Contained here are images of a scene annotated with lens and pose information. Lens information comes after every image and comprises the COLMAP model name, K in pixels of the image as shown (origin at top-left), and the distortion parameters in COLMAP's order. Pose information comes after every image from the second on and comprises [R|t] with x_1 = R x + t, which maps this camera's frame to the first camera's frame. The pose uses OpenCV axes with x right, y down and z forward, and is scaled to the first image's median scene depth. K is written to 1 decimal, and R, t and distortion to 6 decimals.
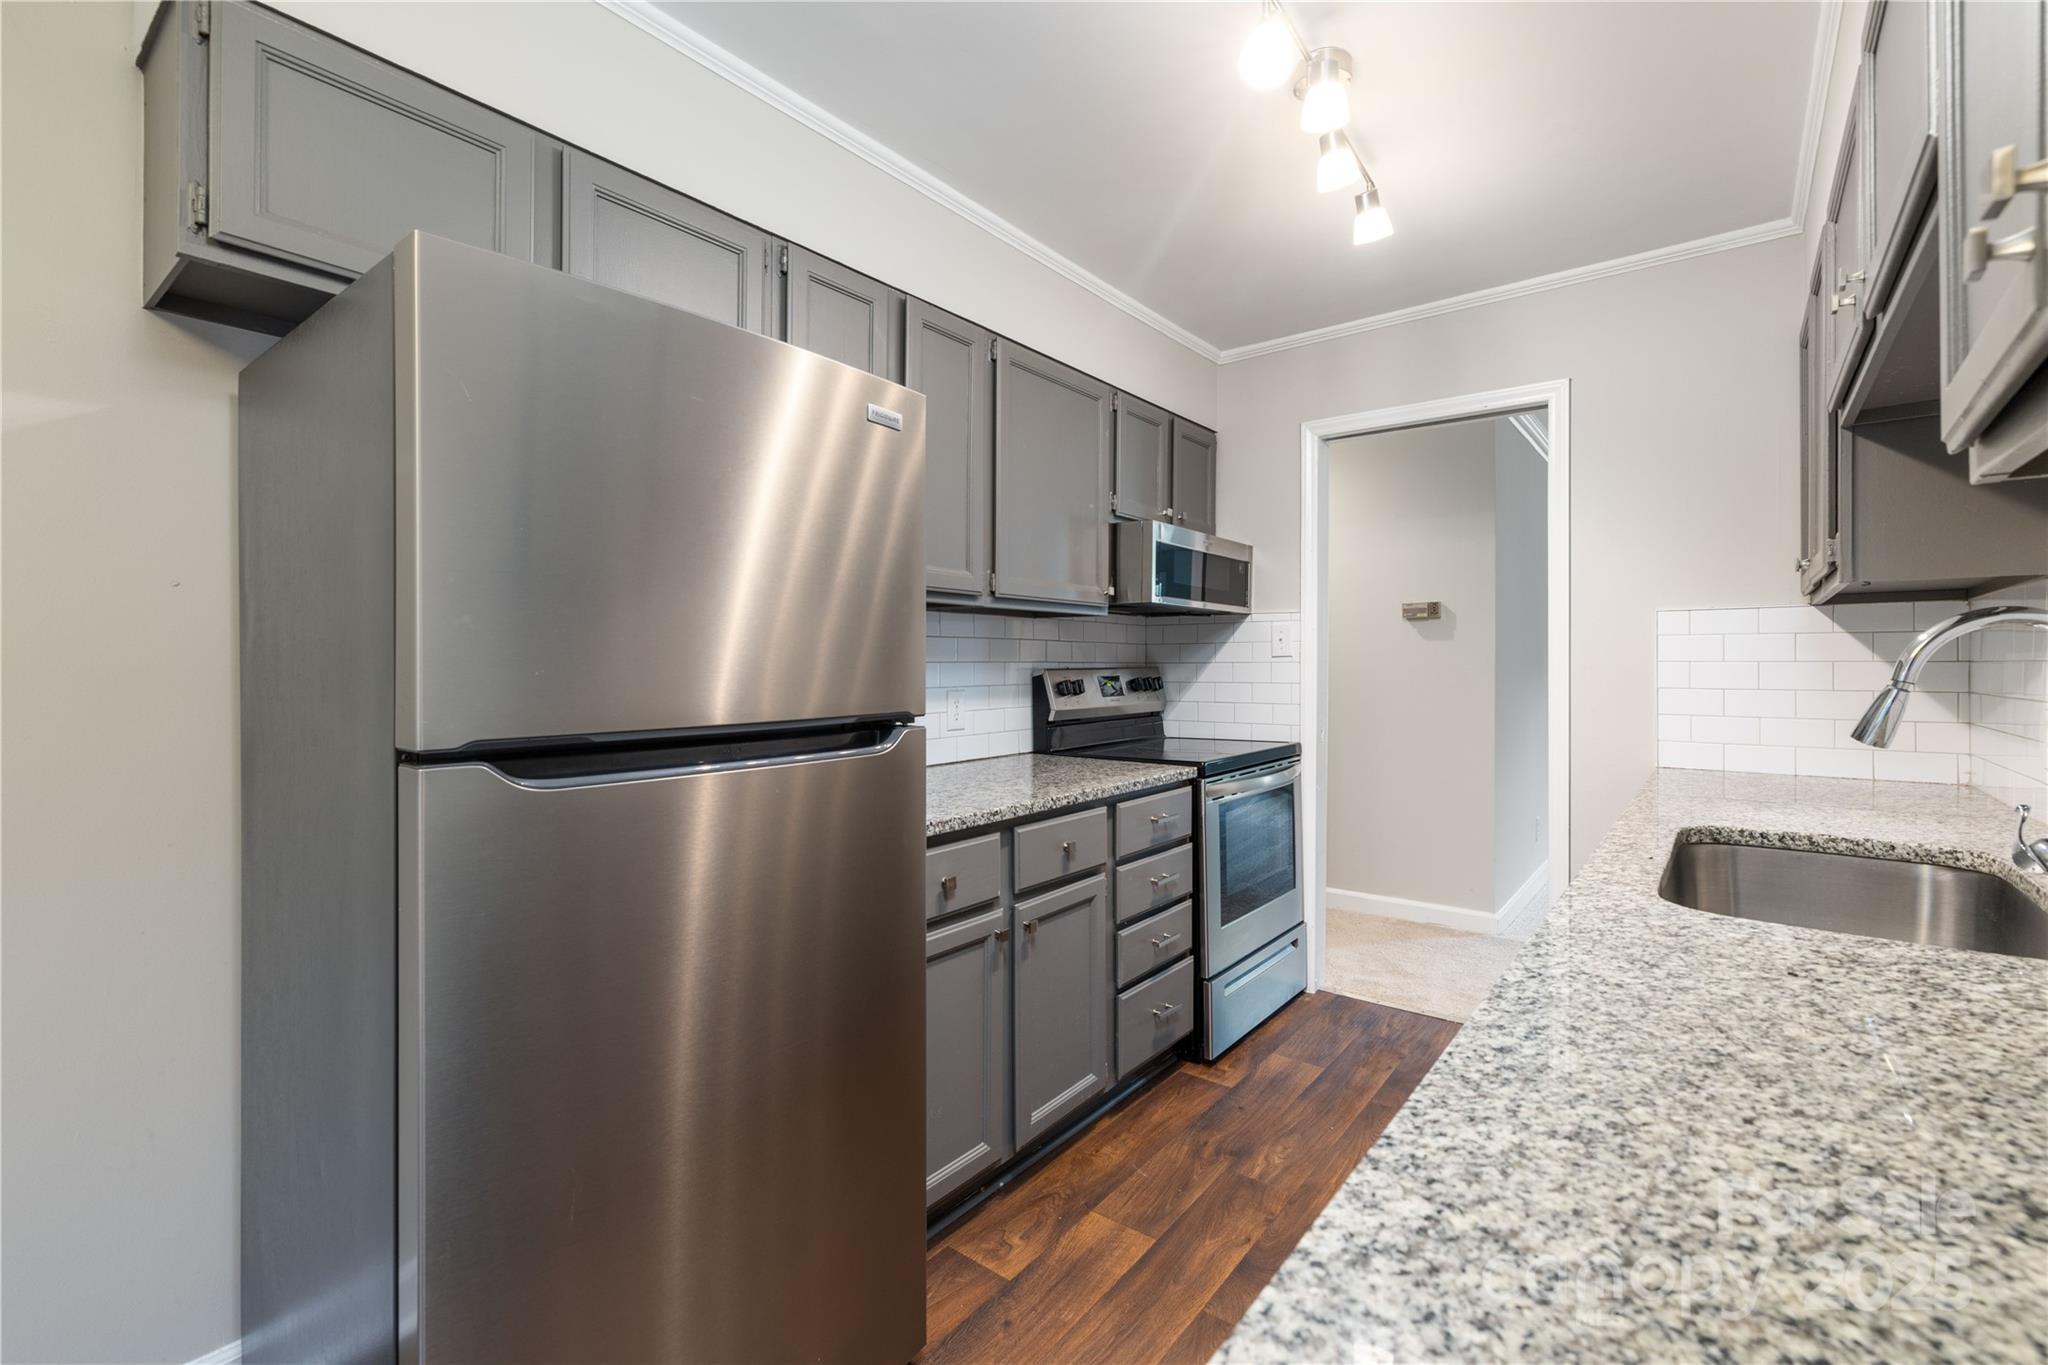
lens RADIAL K [[891.7, 0, 1021.1], [0, 891.7, 668.2], [0, 0, 1]] dist [-0.003847, -0.000386]
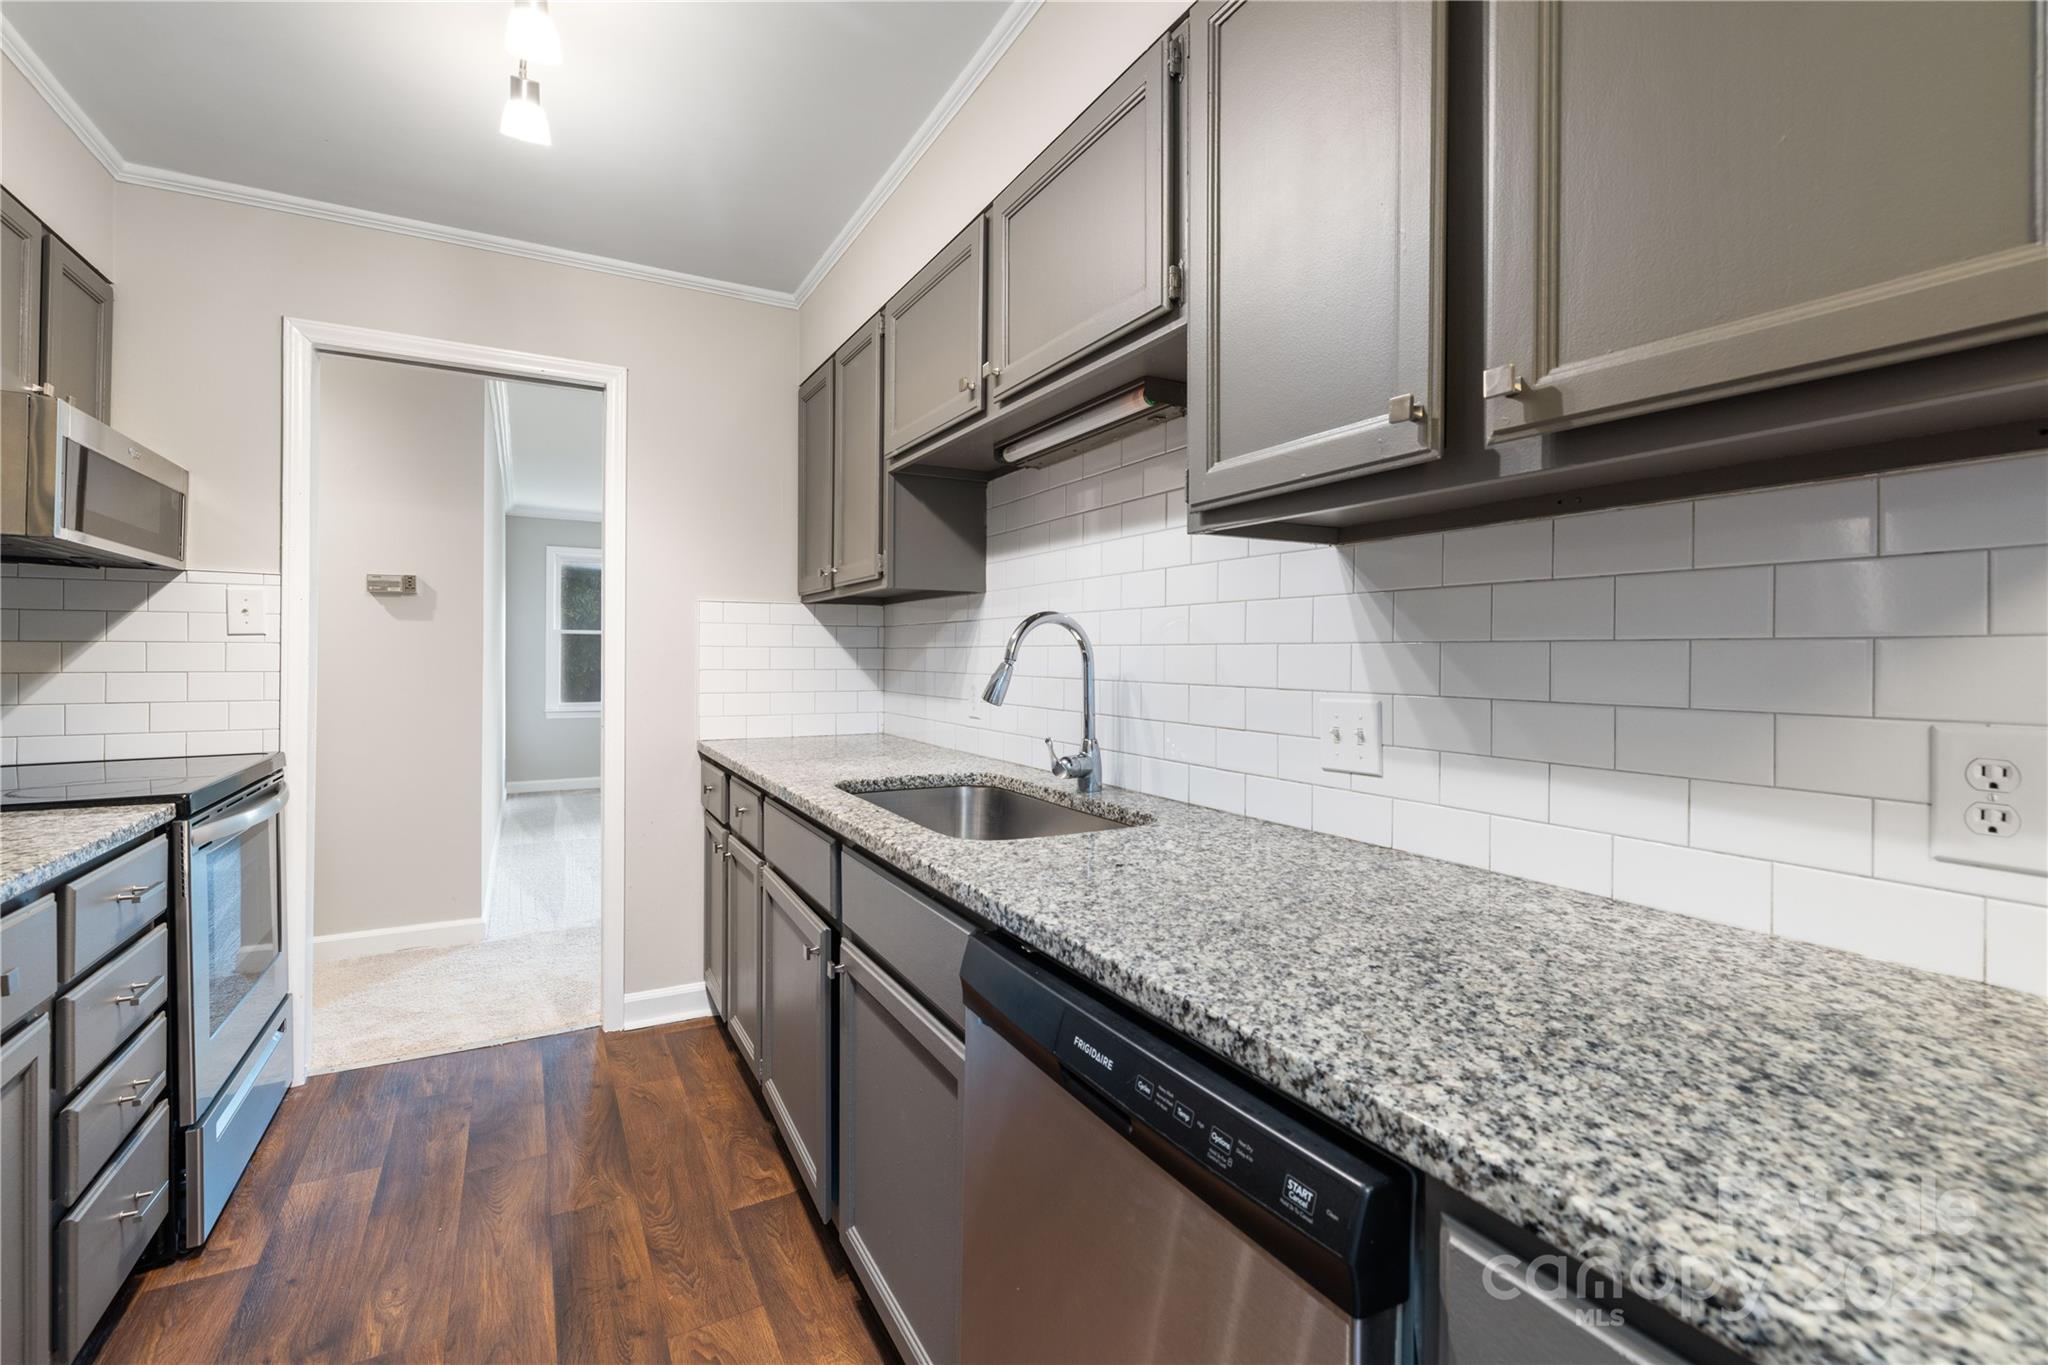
lens RADIAL K [[891.7, 0, 1017.9], [0, 891.7, 661.8], [0, 0, 1]] dist [-0.003847, -0.000386]
pose [[0.382819, -0.005714, 0.923806, -0.246114], [-0.001151, 0.999977, 0.006662, 0.006291], [-0.923823, -0.003613, 0.382803, 0.299906]]
